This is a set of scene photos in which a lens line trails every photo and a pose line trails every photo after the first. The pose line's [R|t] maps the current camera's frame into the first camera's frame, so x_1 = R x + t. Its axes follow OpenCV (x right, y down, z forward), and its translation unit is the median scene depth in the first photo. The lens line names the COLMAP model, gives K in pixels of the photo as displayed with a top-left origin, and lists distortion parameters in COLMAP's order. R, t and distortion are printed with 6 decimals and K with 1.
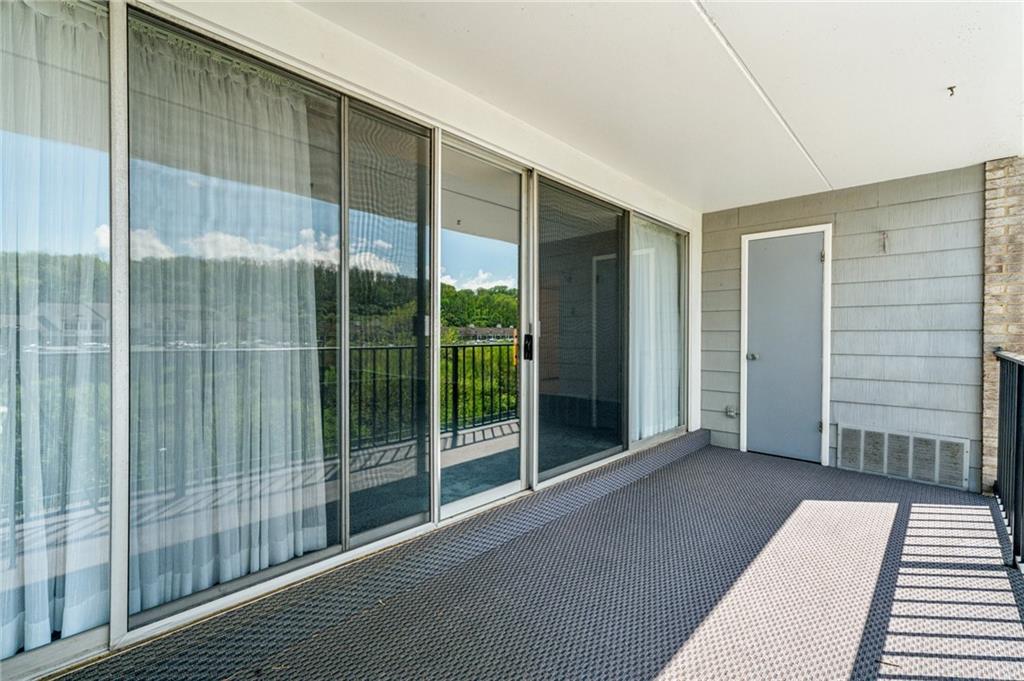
lens RADIAL K [[460.2, 0, 510.5], [0, 460.2, 337.2], [0, 0, 1]] dist [0.007824, -0.000056]
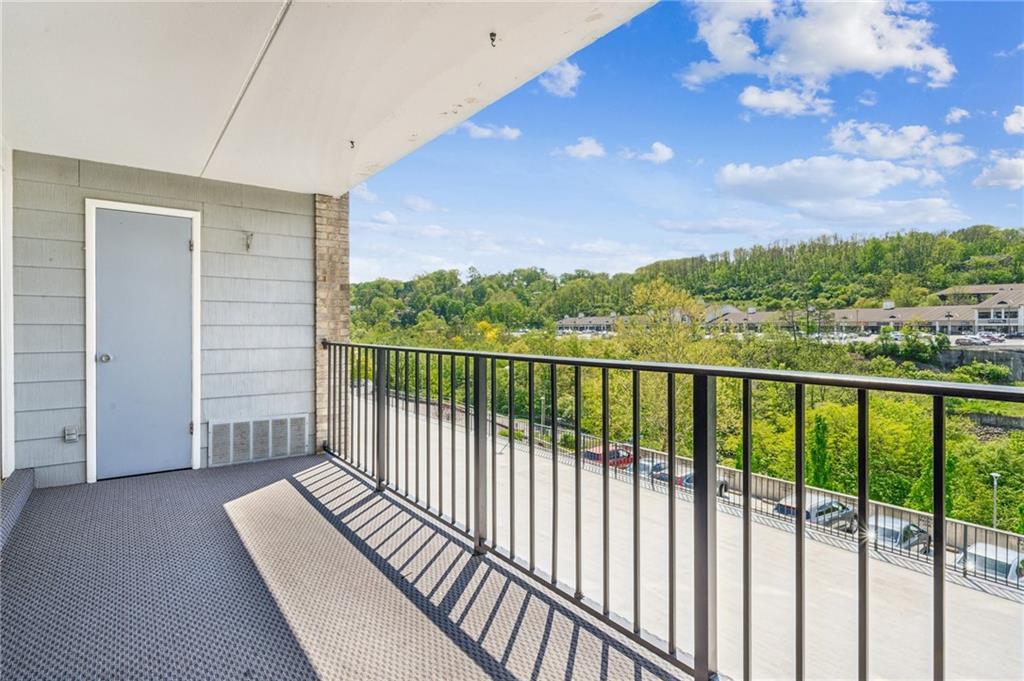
lens RADIAL K [[525.1, 0, 508.8], [0, 525.1, 336.2], [0, 0, 1]] dist [-0.000904, 0.000351]
pose [[0.163252, -0.013089, 0.986498, -0.295654], [0.007661, 0.999899, 0.011999, 0.000399], [-0.986555, 0.005599, 0.163336, 0.222384]]
